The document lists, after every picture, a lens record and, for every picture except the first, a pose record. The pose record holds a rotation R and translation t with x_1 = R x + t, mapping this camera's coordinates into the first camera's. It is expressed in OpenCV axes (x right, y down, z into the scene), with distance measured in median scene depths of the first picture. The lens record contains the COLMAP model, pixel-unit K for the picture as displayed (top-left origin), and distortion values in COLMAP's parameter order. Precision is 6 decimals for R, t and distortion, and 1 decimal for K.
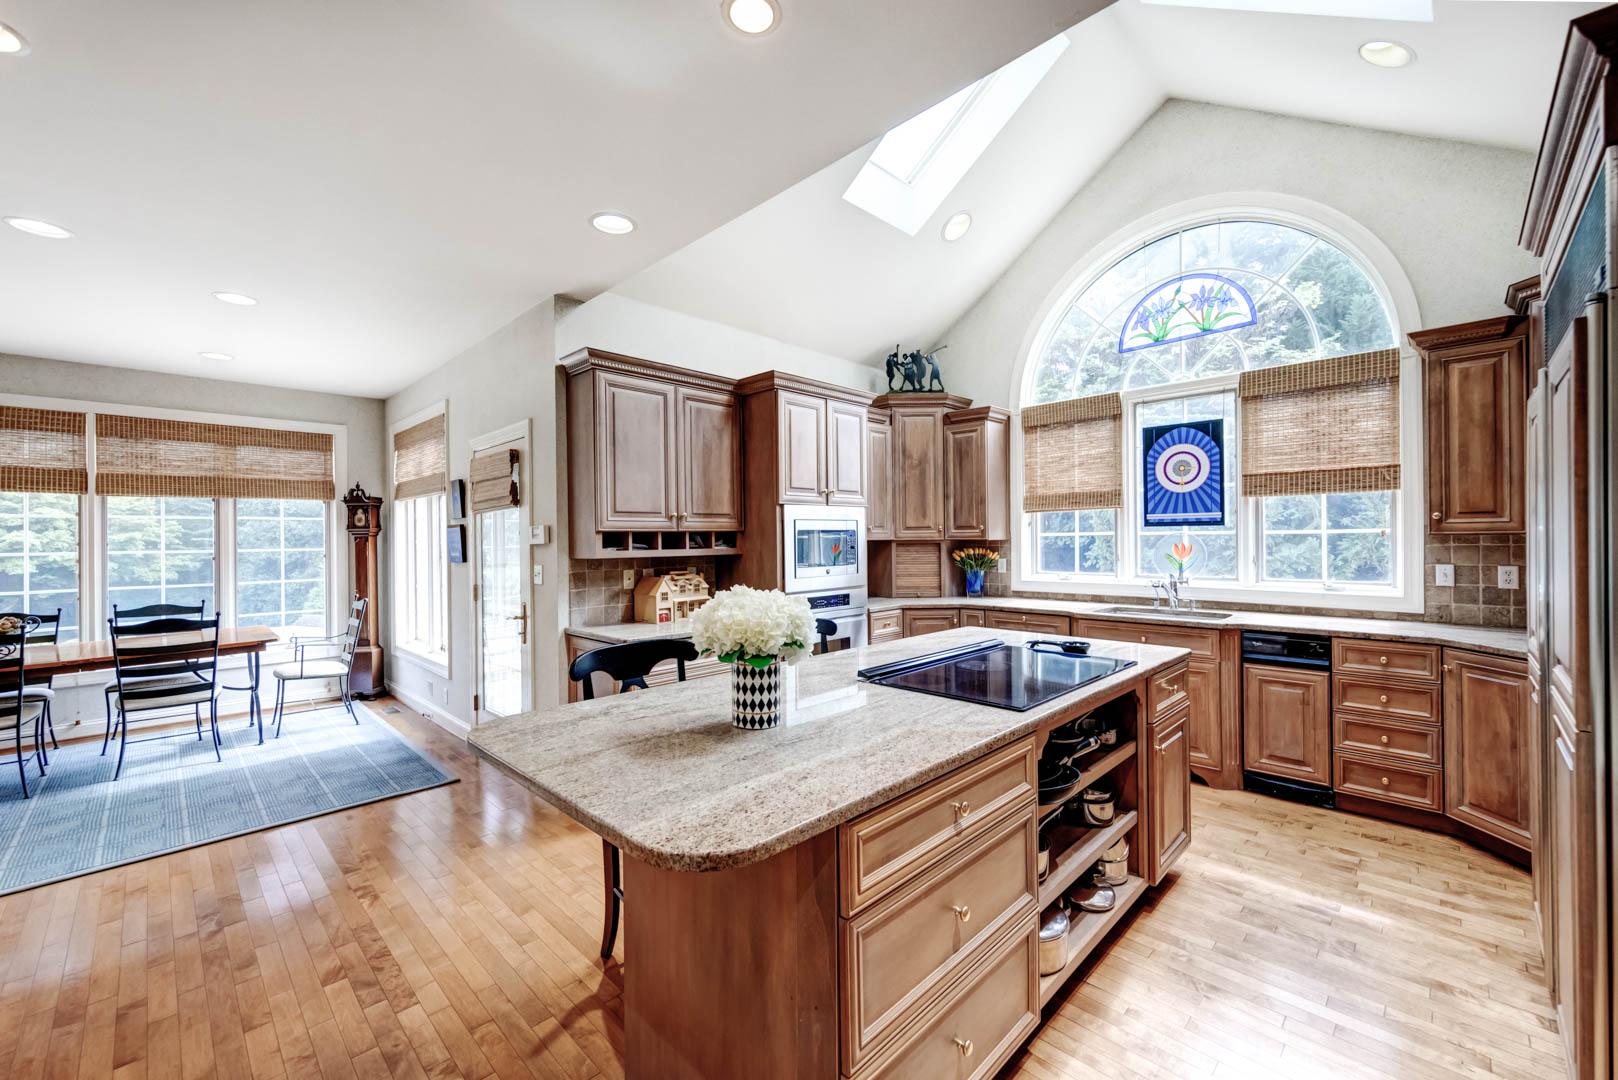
lens RADIAL K [[645.8, 0, 809.0], [0, 645.8, 540.0], [0, 0, 1]] dist [0.004733, 0.000220]
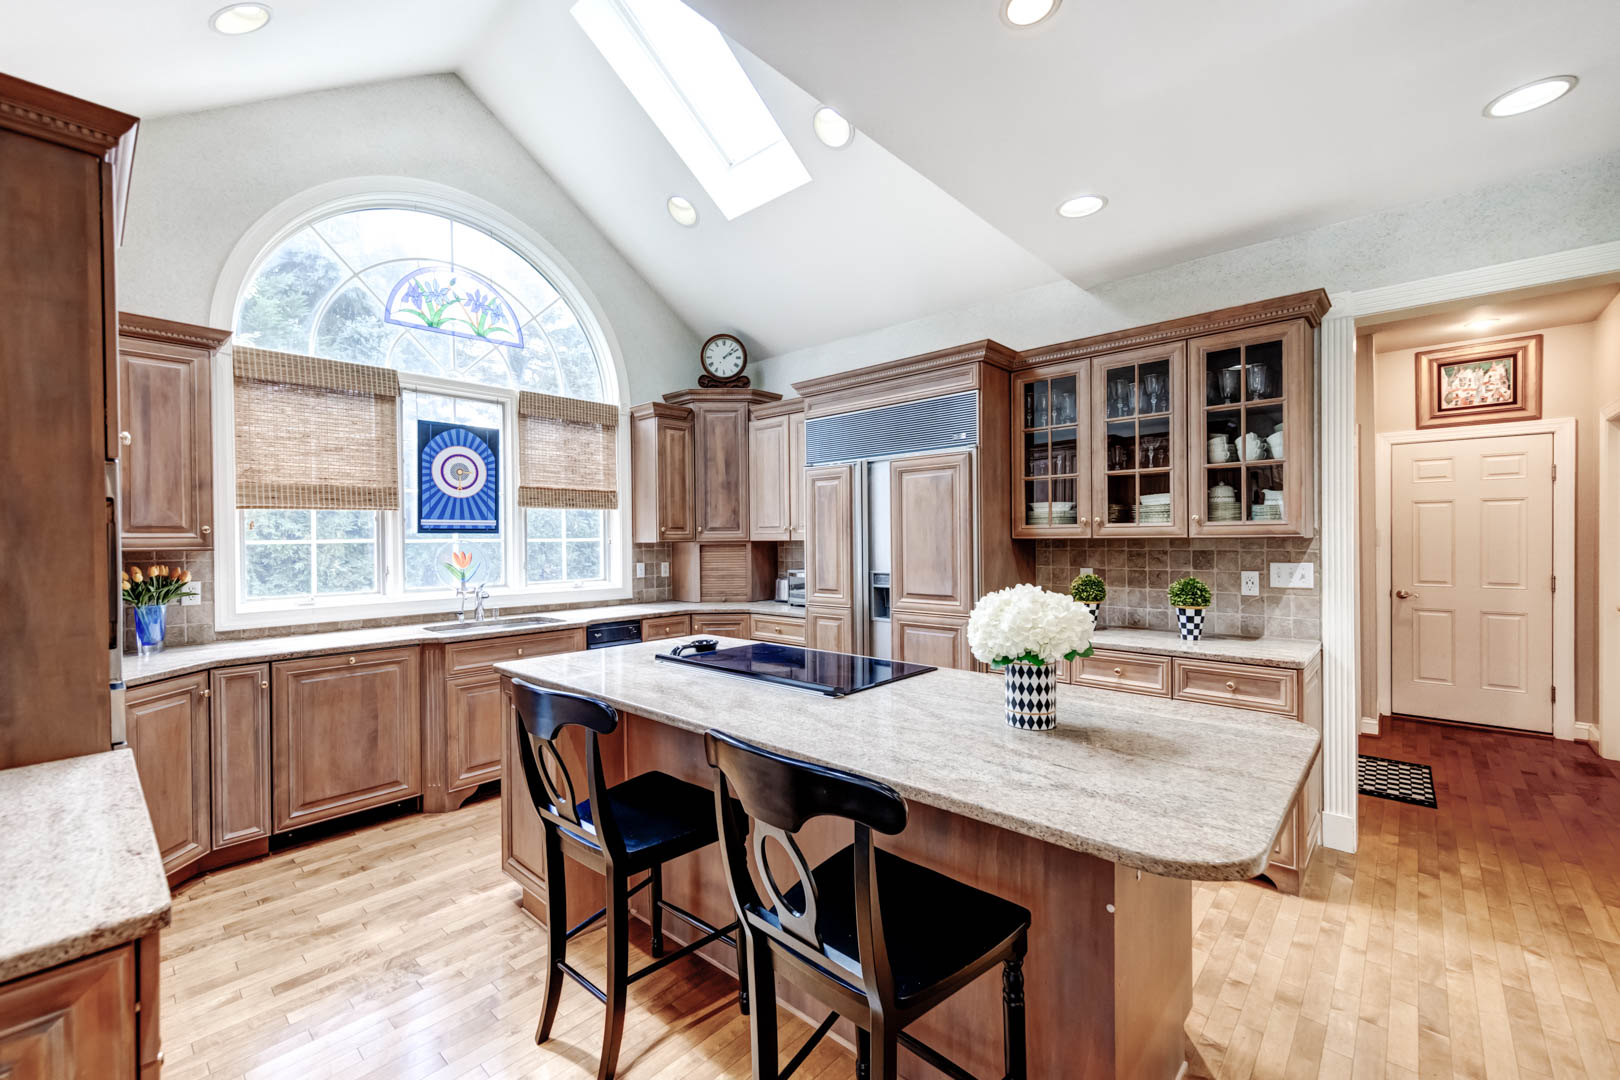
lens RADIAL K [[665.4, 0, 814.8], [0, 665.4, 544.4], [0, 0, 1]] dist [0.003258, 0.000098]
pose [[-0.041884, 0.002652, 0.999119, -0.428601], [0.013506, 0.999907, -0.002088, 0.003747], [-0.999031, 0.013407, -0.041916, 0.543564]]
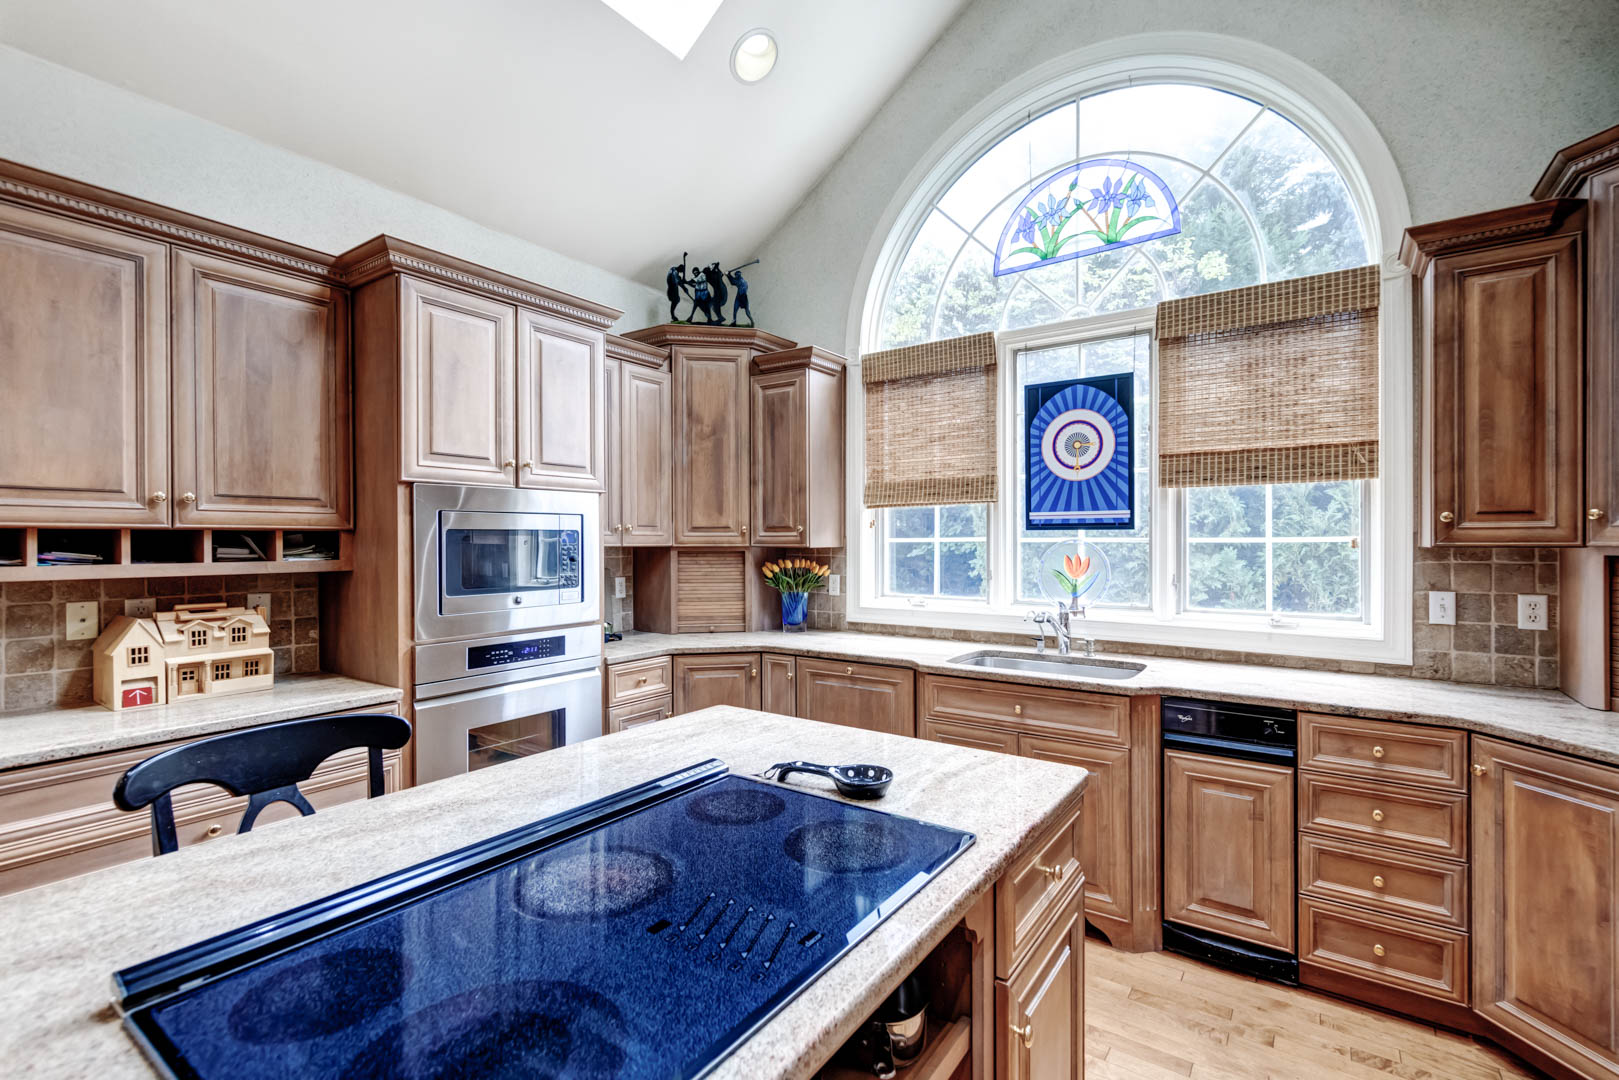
lens RADIAL K [[721.7, 0, 809.3], [0, 721.7, 542.4], [0, 0, 1]] dist [0.004049, 0.000258]
pose [[0.986425, 0.008302, 0.164002, 0.180110], [-0.008128, 0.999965, -0.001731, -0.004757], [-0.164011, 0.000374, 0.986458, 0.306009]]
